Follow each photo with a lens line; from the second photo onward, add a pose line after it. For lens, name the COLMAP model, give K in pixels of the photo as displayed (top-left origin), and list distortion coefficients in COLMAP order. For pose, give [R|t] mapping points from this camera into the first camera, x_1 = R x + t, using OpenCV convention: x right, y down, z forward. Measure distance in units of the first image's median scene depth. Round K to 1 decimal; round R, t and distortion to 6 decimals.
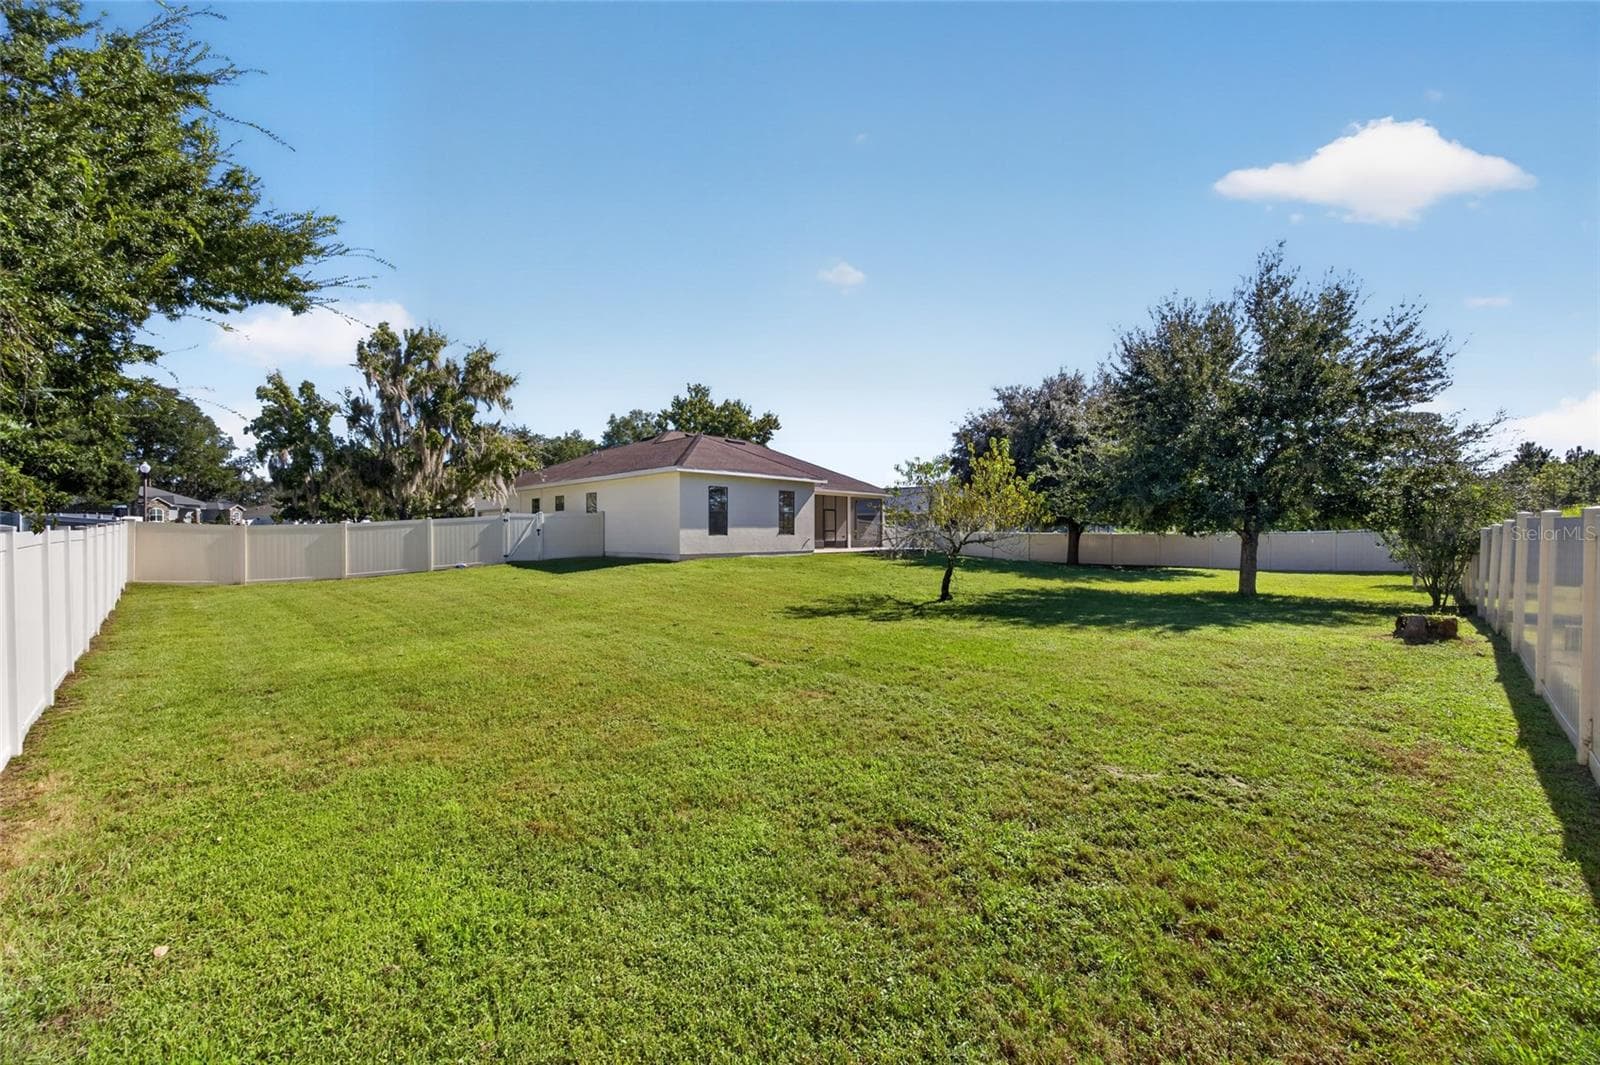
lens RADIAL K [[653.3, 0, 800.0], [0, 653.3, 532.5], [0, 0, 1]] dist [-0.001197, -0.000023]
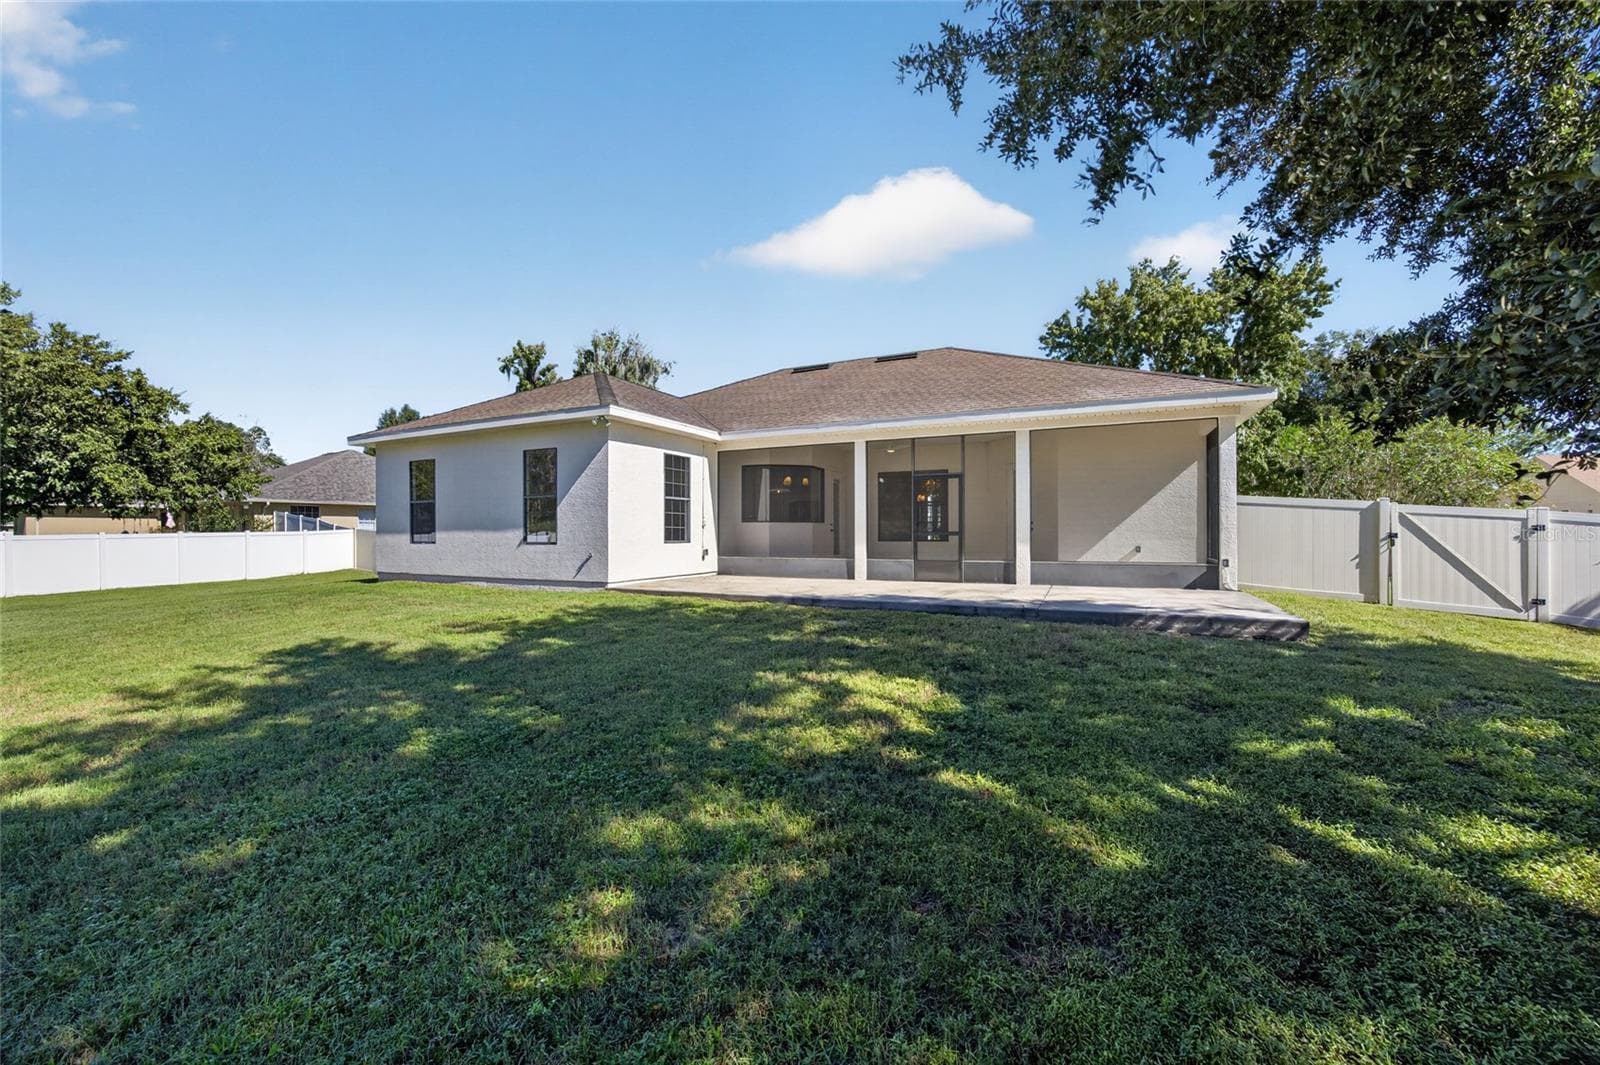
lens RADIAL K [[608.8, 0, 800.0], [0, 608.8, 532.5], [0, 0, 1]] dist [-0.006982, -0.000033]
pose [[0.308268, 0.001873, -0.951298, 0.452407], [0.004538, 0.999984, 0.003439, -0.005568], [0.951289, -0.005377, 0.308255, 1.043359]]
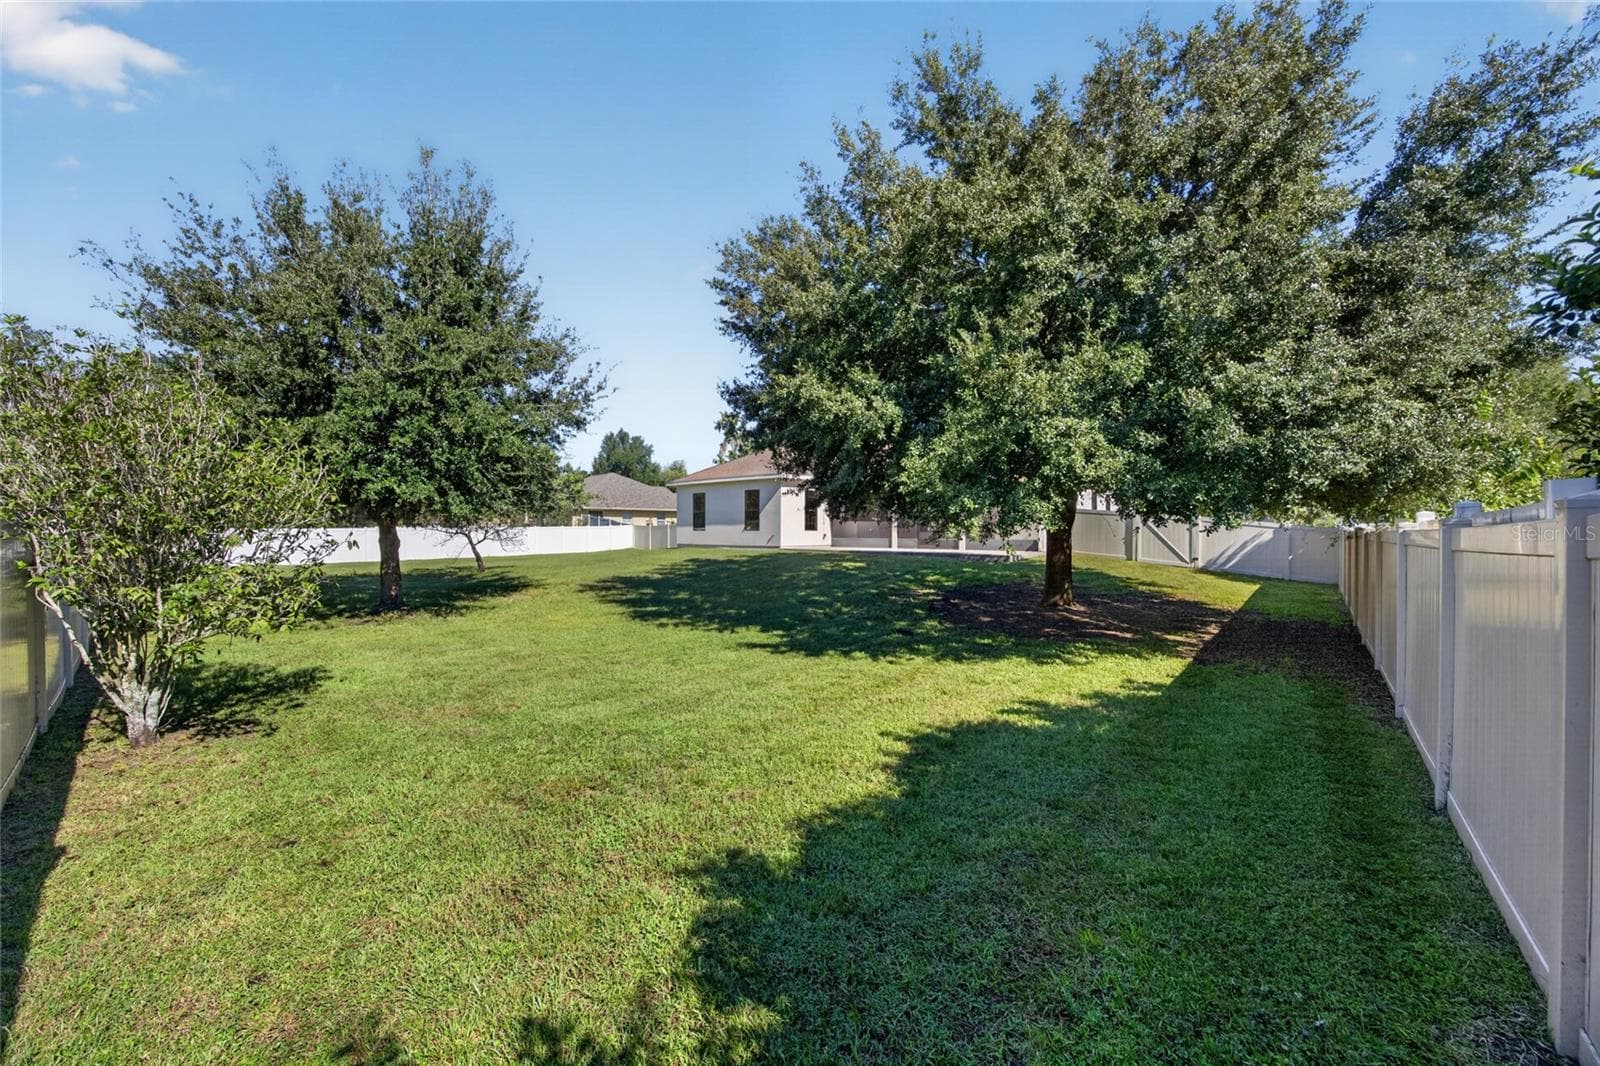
lens RADIAL K [[653.3, 0, 800.0], [0, 653.3, 533.0], [0, 0, 1]] dist [-0.001197, -0.000023]
pose [[0.053435, 0.001971, -0.998569, 1.067281], [-0.003280, 0.999993, 0.001798, 0.005777], [0.998566, 0.003179, 0.053441, 1.022408]]
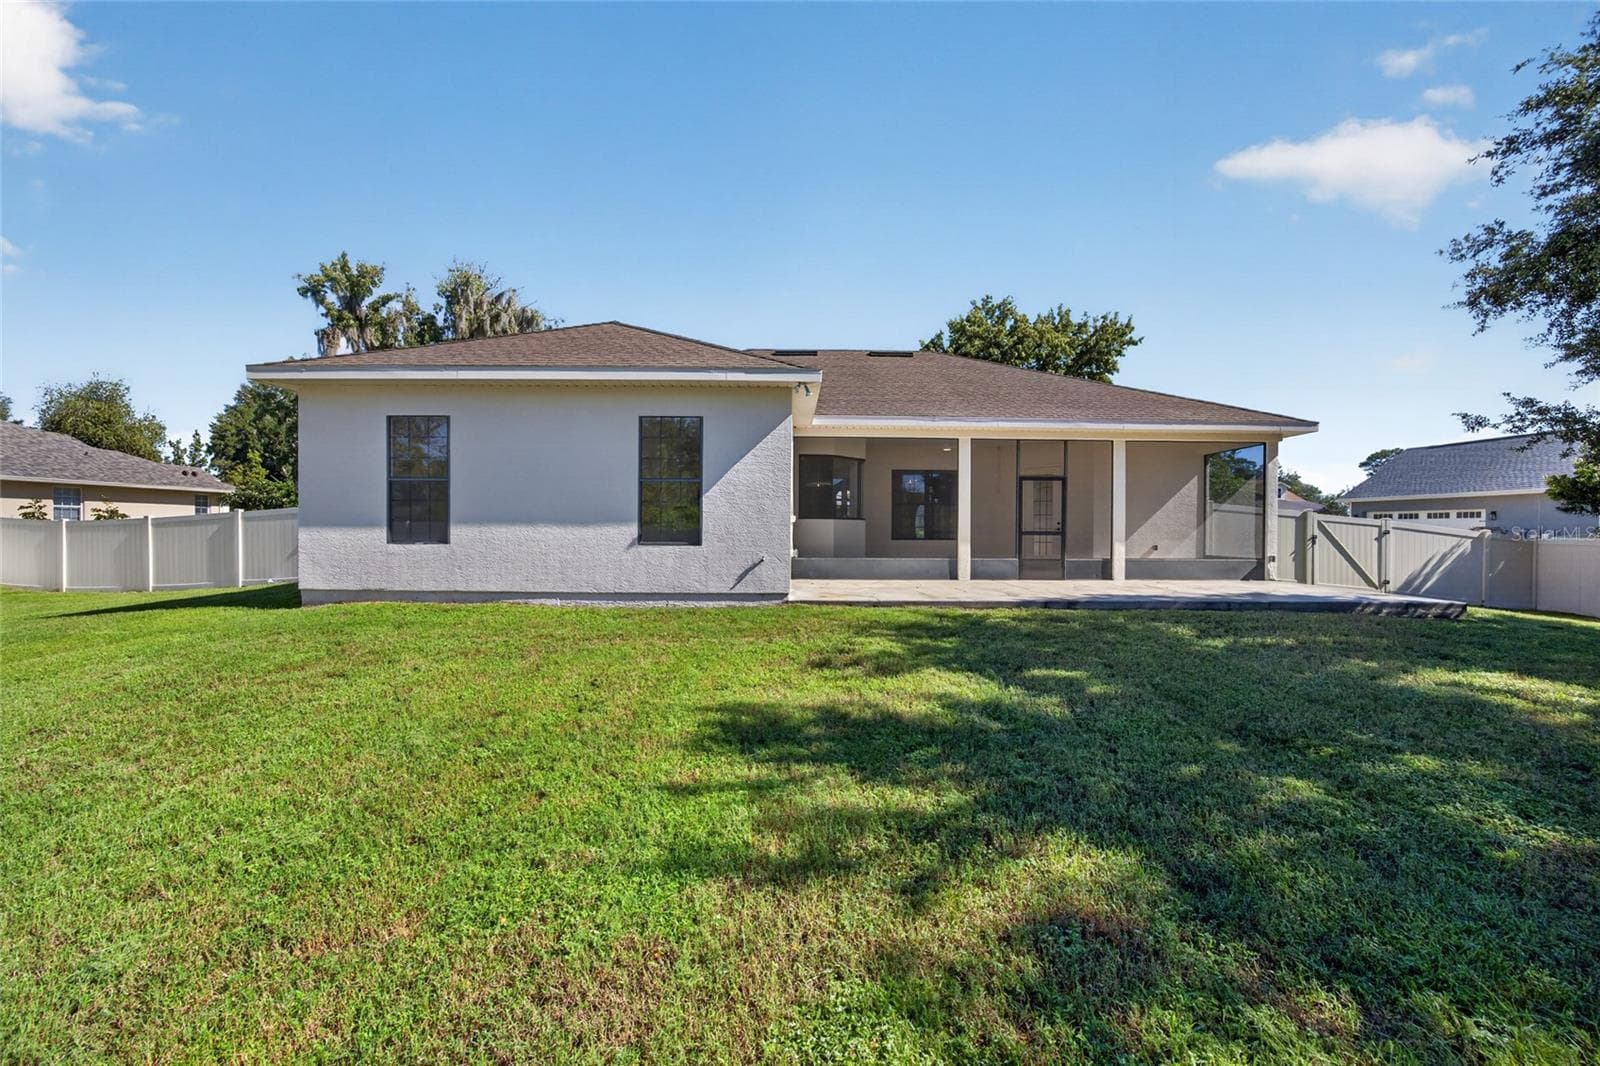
lens RADIAL K [[608.8, 0, 800.0], [0, 608.8, 533.0], [0, 0, 1]] dist [-0.006982, -0.000033]
pose [[0.702802, 0.010954, -0.711301, 0.258100], [-0.006360, 0.999938, 0.009115, -0.006143], [0.711357, -0.001882, 0.702828, 0.821757]]
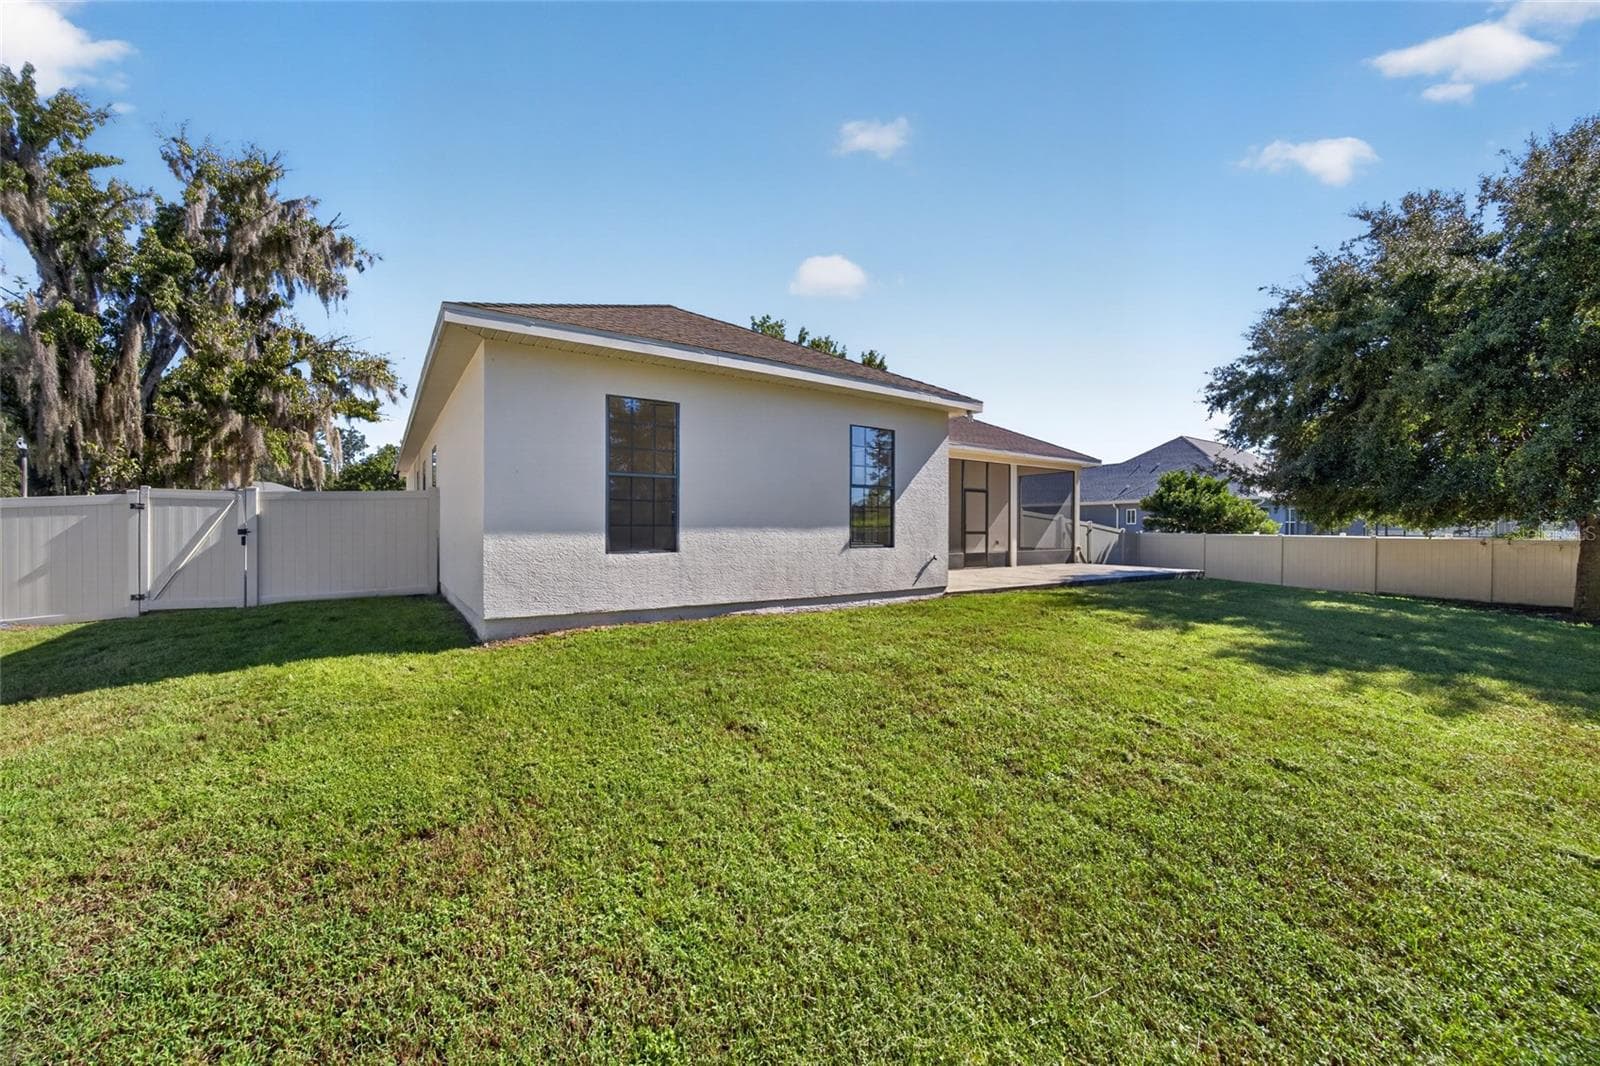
lens RADIAL K [[608.8, 0, 800.0], [0, 608.8, 533.0], [0, 0, 1]] dist [-0.006982, -0.000033]
pose [[0.980095, 0.005203, -0.198463, 0.007640], [-0.003381, 0.999949, 0.009519, -0.007694], [0.198503, -0.008659, 0.980062, 0.653789]]
